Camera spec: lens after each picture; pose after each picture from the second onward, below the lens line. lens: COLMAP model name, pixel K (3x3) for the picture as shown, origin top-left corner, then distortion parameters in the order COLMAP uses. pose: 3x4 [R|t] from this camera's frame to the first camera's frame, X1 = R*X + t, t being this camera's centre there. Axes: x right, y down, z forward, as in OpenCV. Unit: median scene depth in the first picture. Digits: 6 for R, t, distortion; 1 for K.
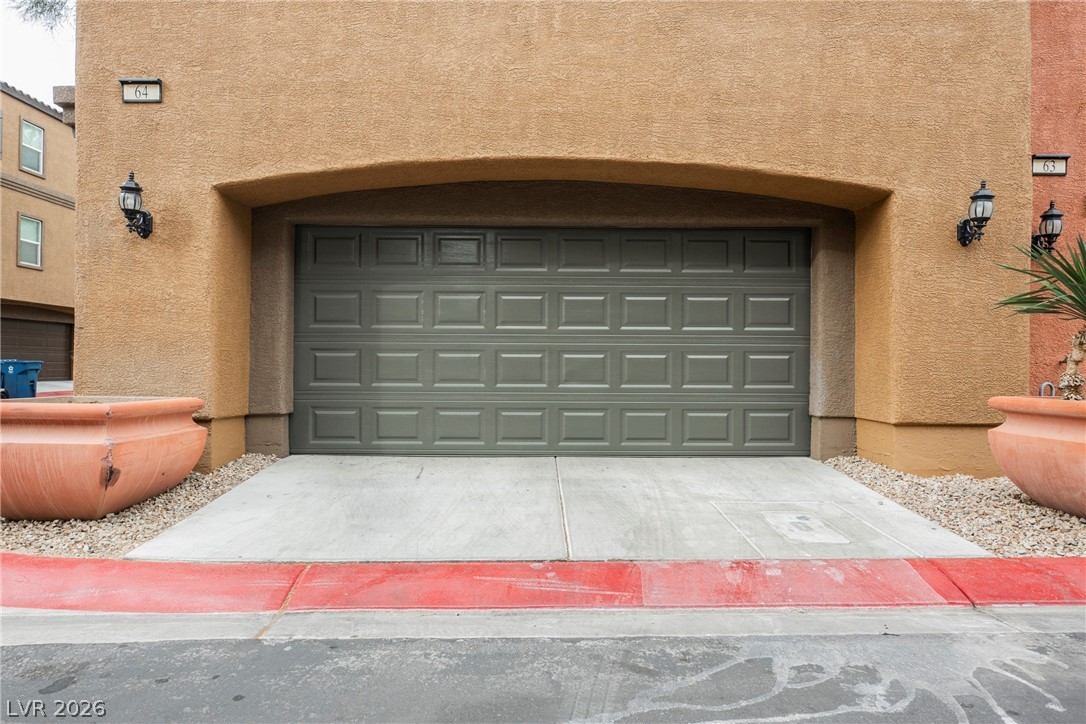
lens RADIAL K [[688.7, 0, 543.0], [0, 688.7, 362.0], [0, 0, 1]] dist [-0.001560, -0.000197]
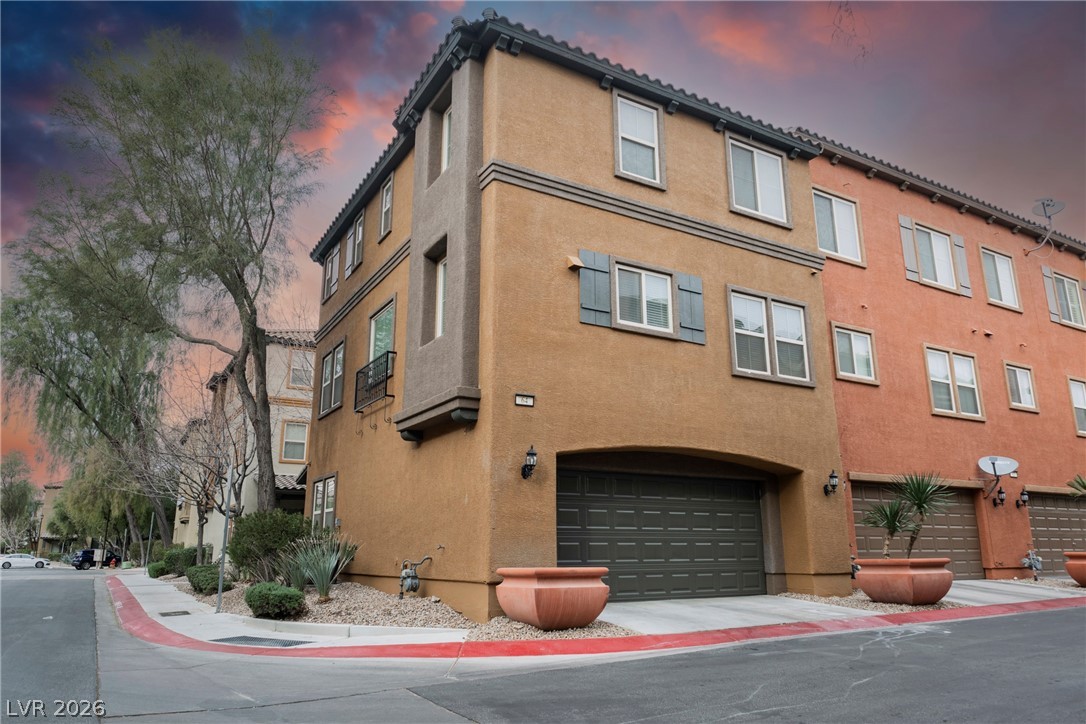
lens RADIAL K [[738.7, 0, 543.0], [0, 738.7, 362.0], [0, 0, 1]] dist [-0.025593, 0.000120]
pose [[0.865928, 0.117701, 0.486123, -1.523466], [0.007477, 0.968763, -0.247877, 0.006756], [-0.500113, 0.218278, 0.837998, -0.737061]]
